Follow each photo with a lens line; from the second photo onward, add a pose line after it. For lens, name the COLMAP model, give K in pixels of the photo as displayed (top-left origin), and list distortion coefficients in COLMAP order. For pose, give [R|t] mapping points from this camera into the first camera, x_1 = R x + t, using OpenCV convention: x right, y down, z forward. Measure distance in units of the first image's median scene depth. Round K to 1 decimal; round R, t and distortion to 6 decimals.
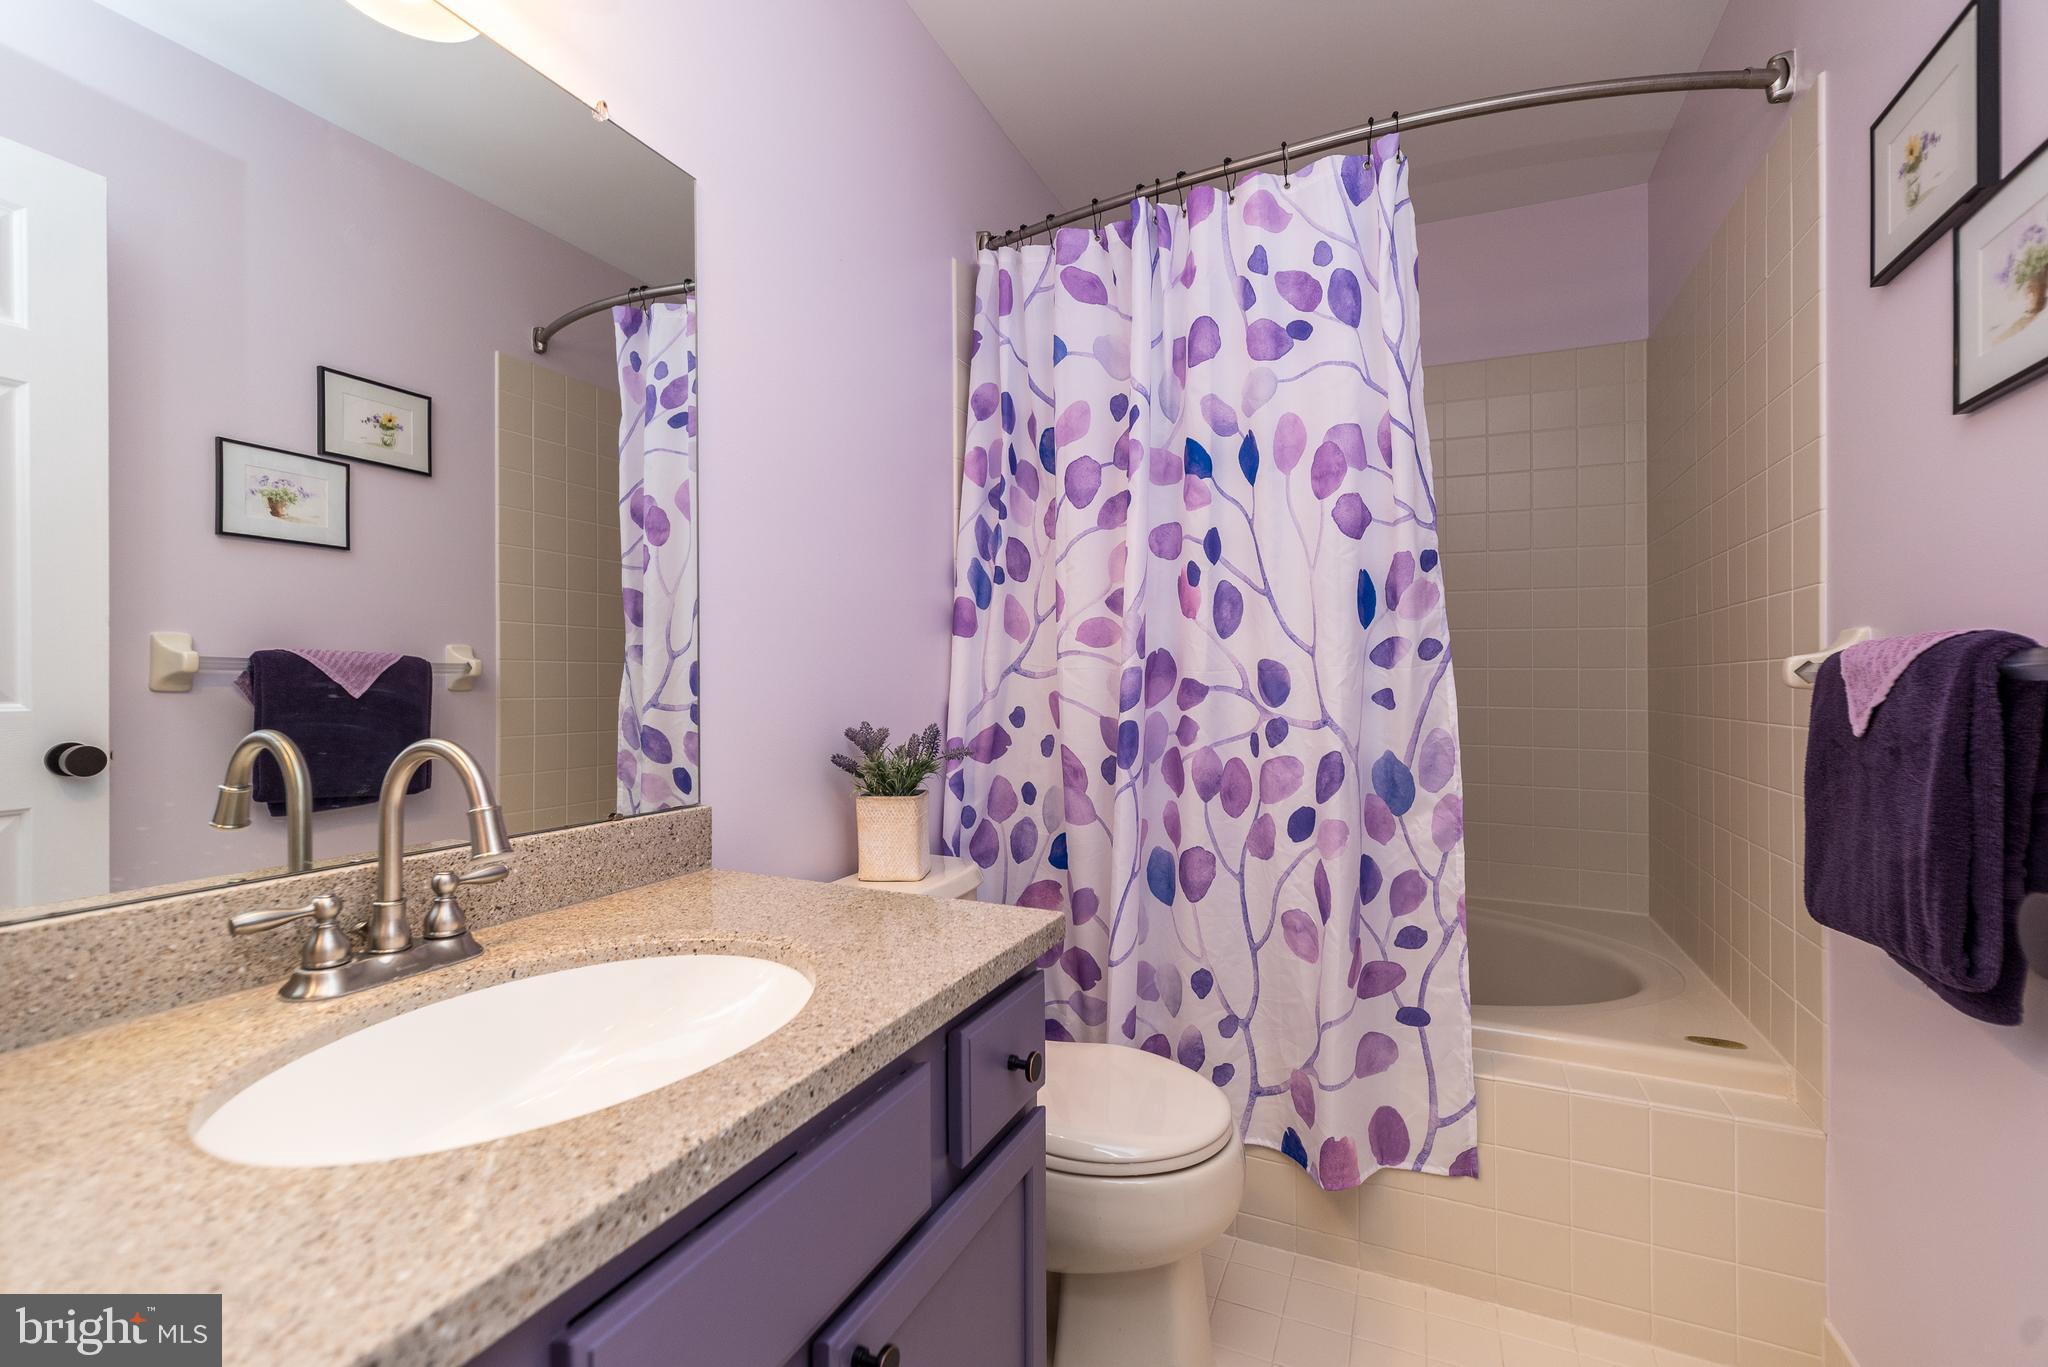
lens RADIAL K [[899.4, 0, 1031.3], [0, 899.4, 673.9], [0, 0, 1]] dist [0.002876, 0.001576]
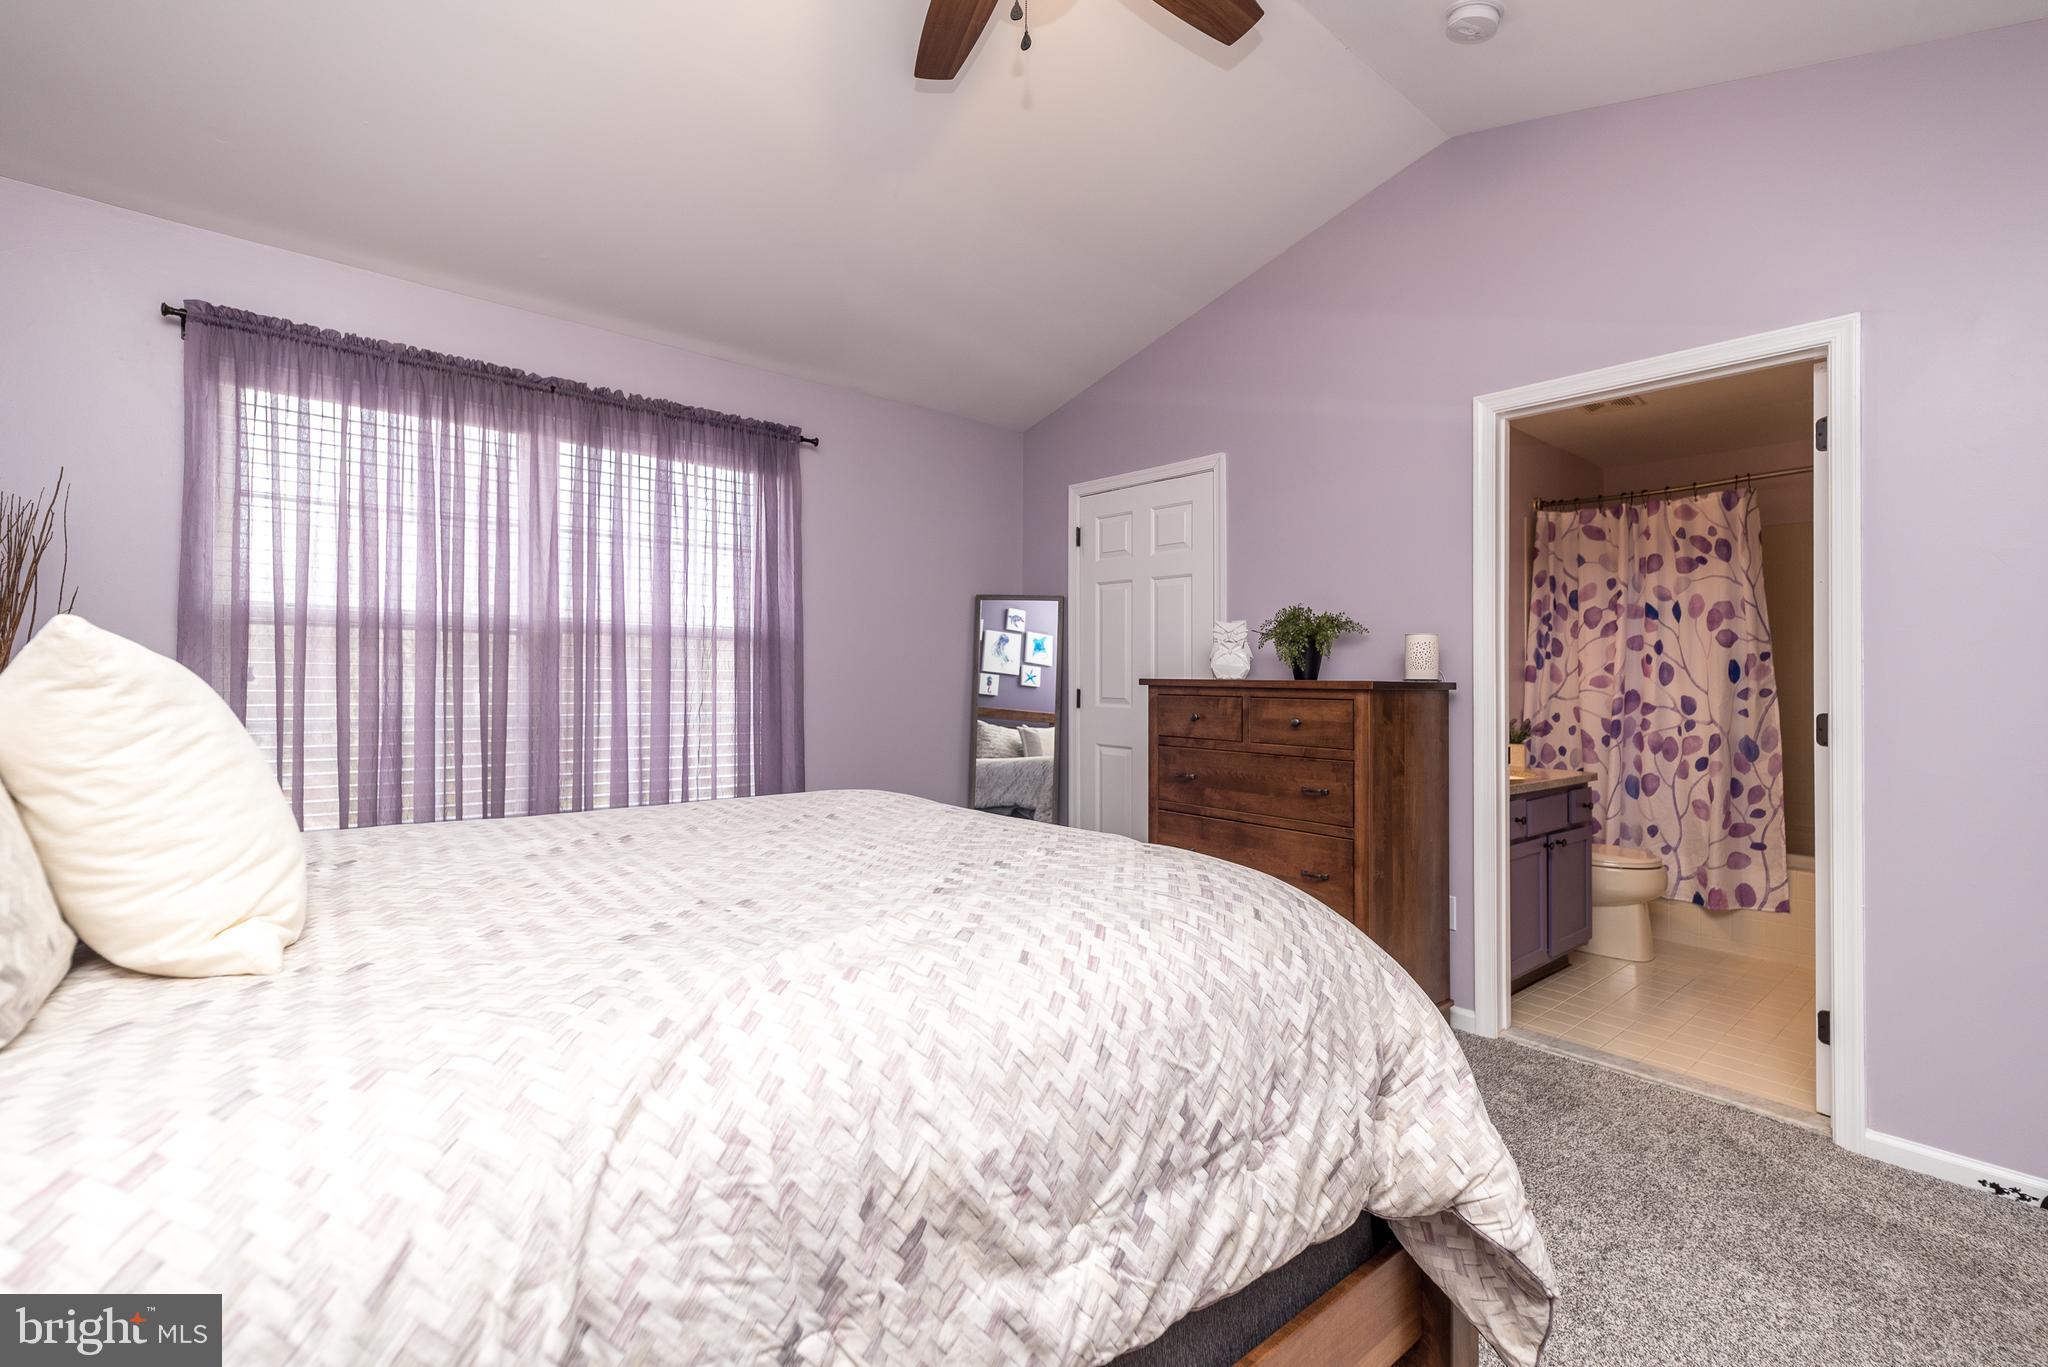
lens RADIAL K [[899.4, 0, 1024.3], [0, 899.4, 677.4], [0, 0, 1]] dist [0.002876, 0.001576]
pose [[0.898846, 0.003882, -0.438247, -0.262987], [-0.002216, 0.999988, 0.004312, -0.068793], [0.438259, -0.002904, 0.898844, -1.883926]]
